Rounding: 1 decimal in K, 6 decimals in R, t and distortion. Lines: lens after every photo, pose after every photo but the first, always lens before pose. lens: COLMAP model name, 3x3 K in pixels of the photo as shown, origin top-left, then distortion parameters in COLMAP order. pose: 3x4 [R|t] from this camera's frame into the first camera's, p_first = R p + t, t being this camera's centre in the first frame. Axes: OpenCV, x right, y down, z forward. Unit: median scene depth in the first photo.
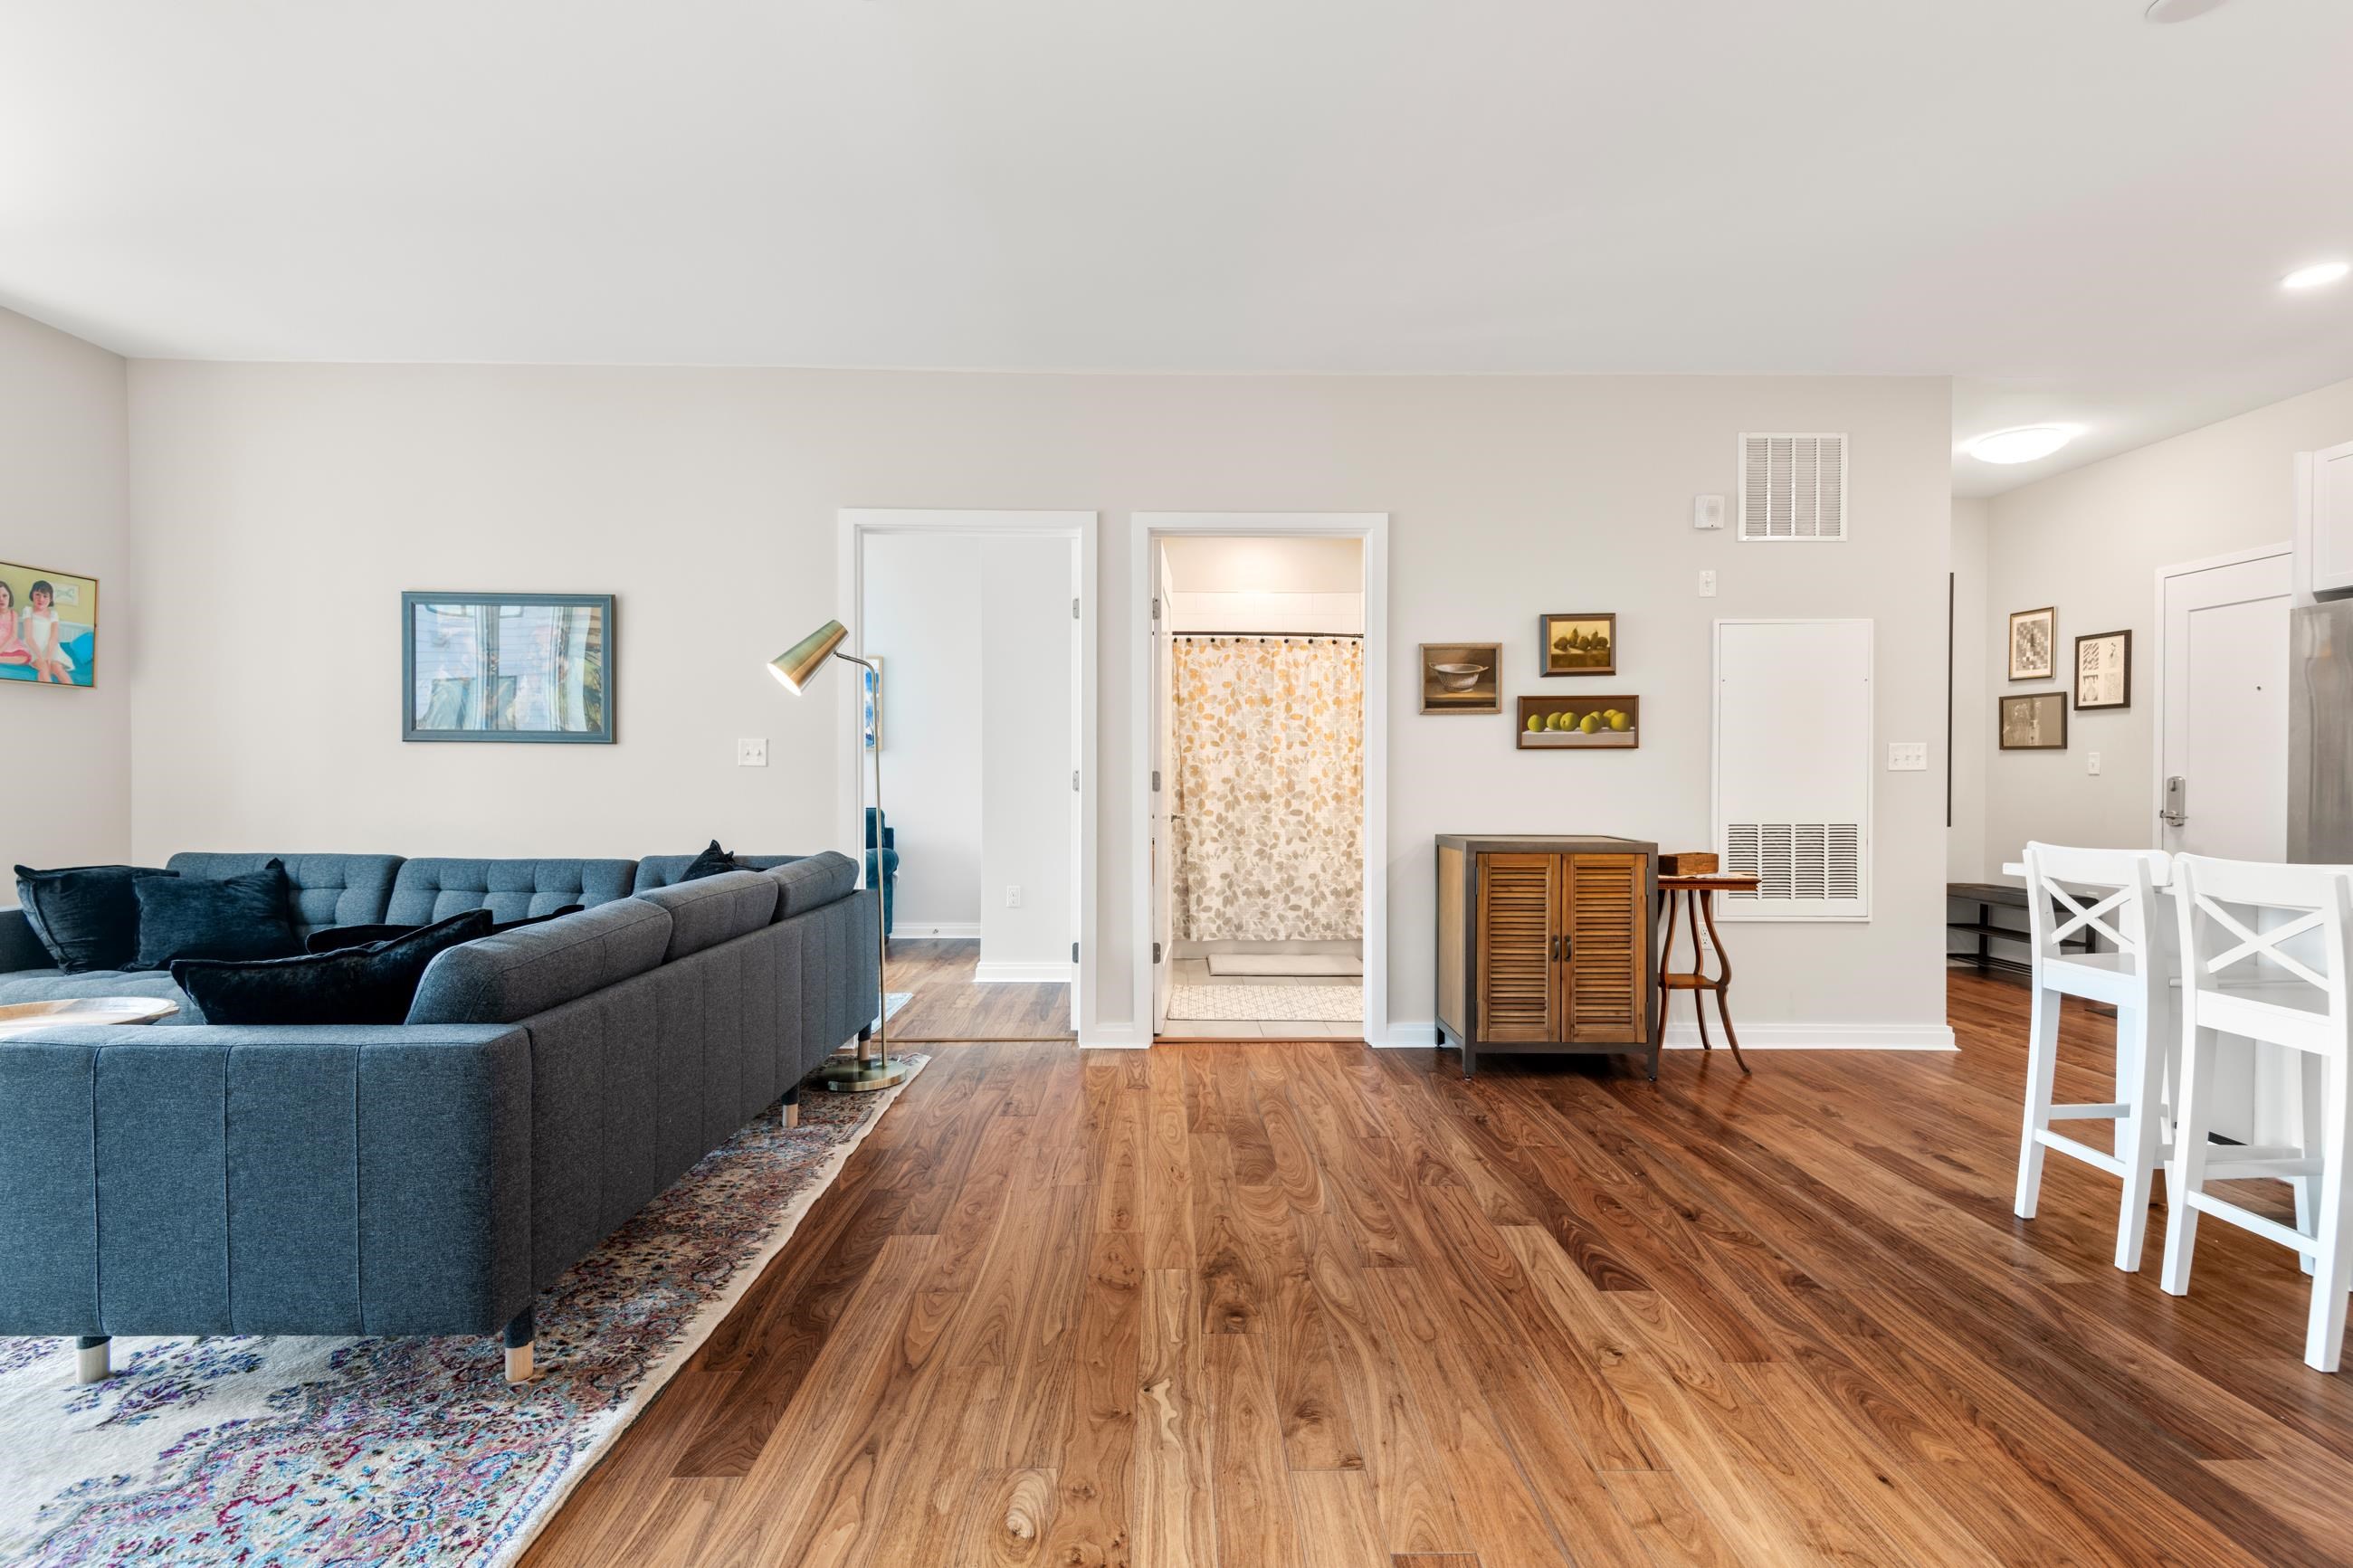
lens RADIAL K [[1080.0, 0, 1171.6], [0, 1080.0, 782.7], [0, 0, 1]] dist [0.015065, -0.009456]
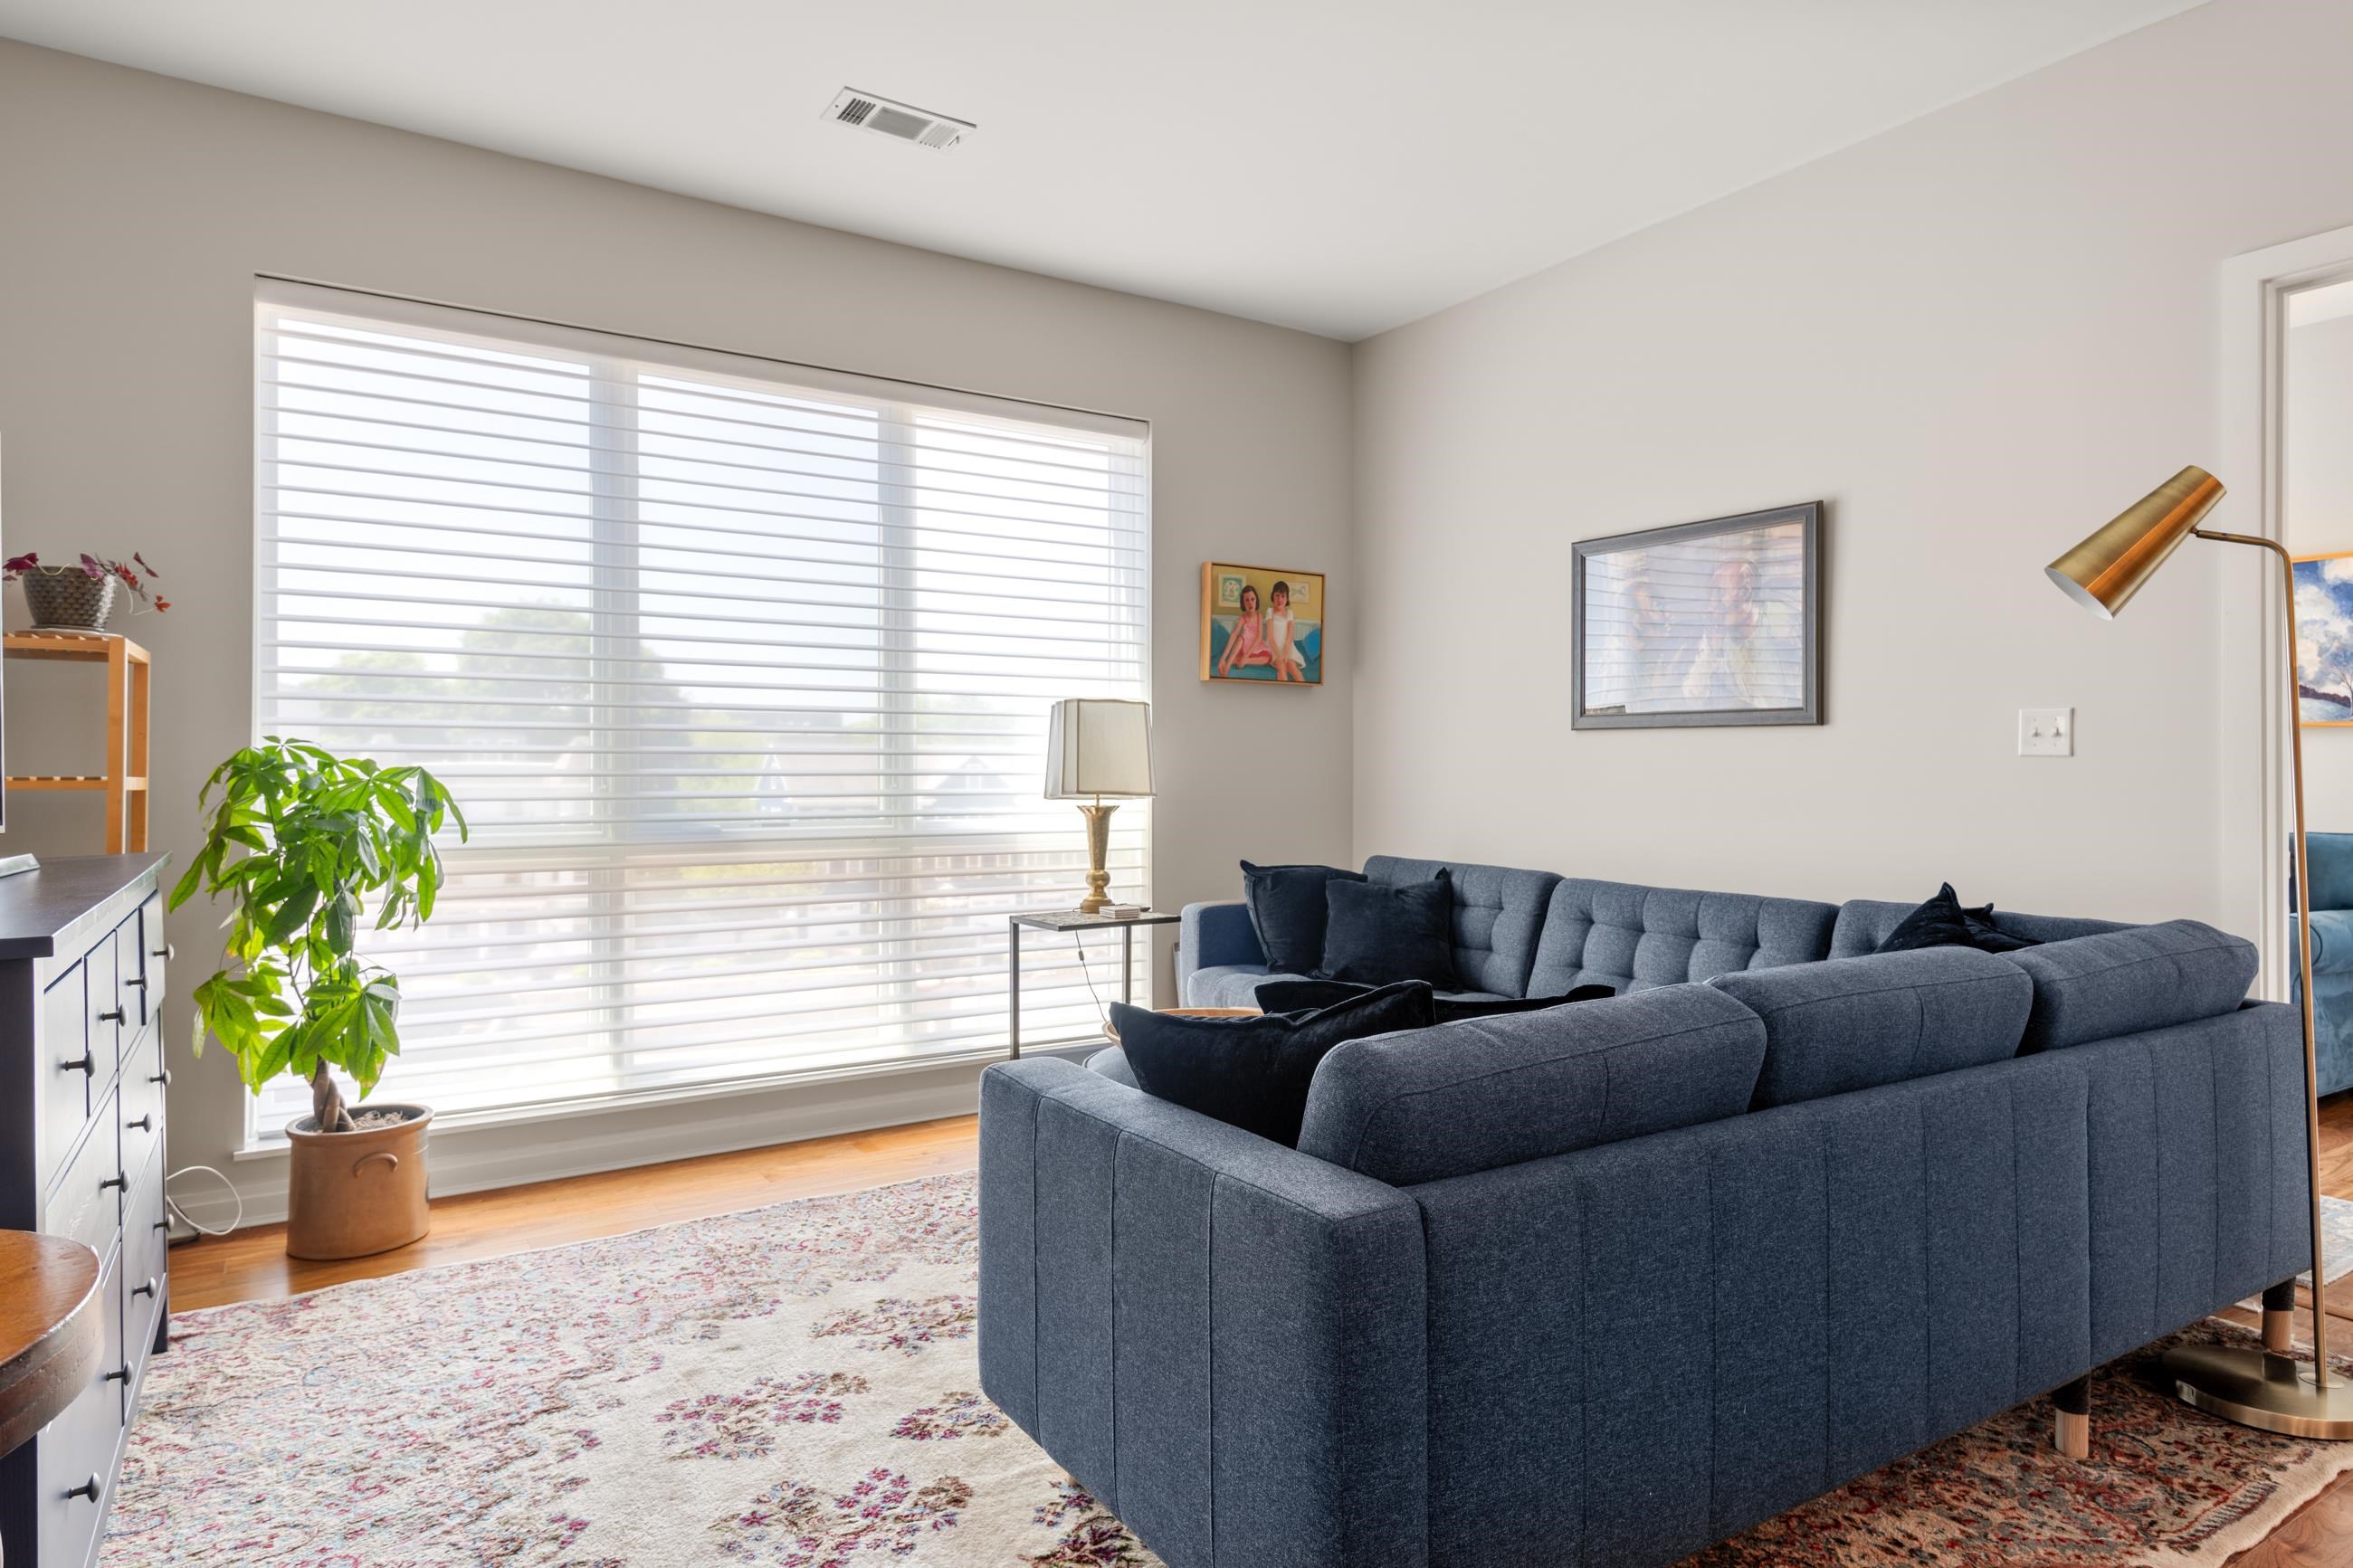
lens RADIAL K [[1352.7, 0, 1172.4], [0, 1352.7, 762.0], [0, 0, 1]] dist [0.030269, -0.015262]
pose [[0.534145, -0.007302, -0.845362, -0.025511], [-0.005504, 0.999911, -0.012115, -0.000713], [0.845375, 0.011124, 0.534057, 0.264926]]
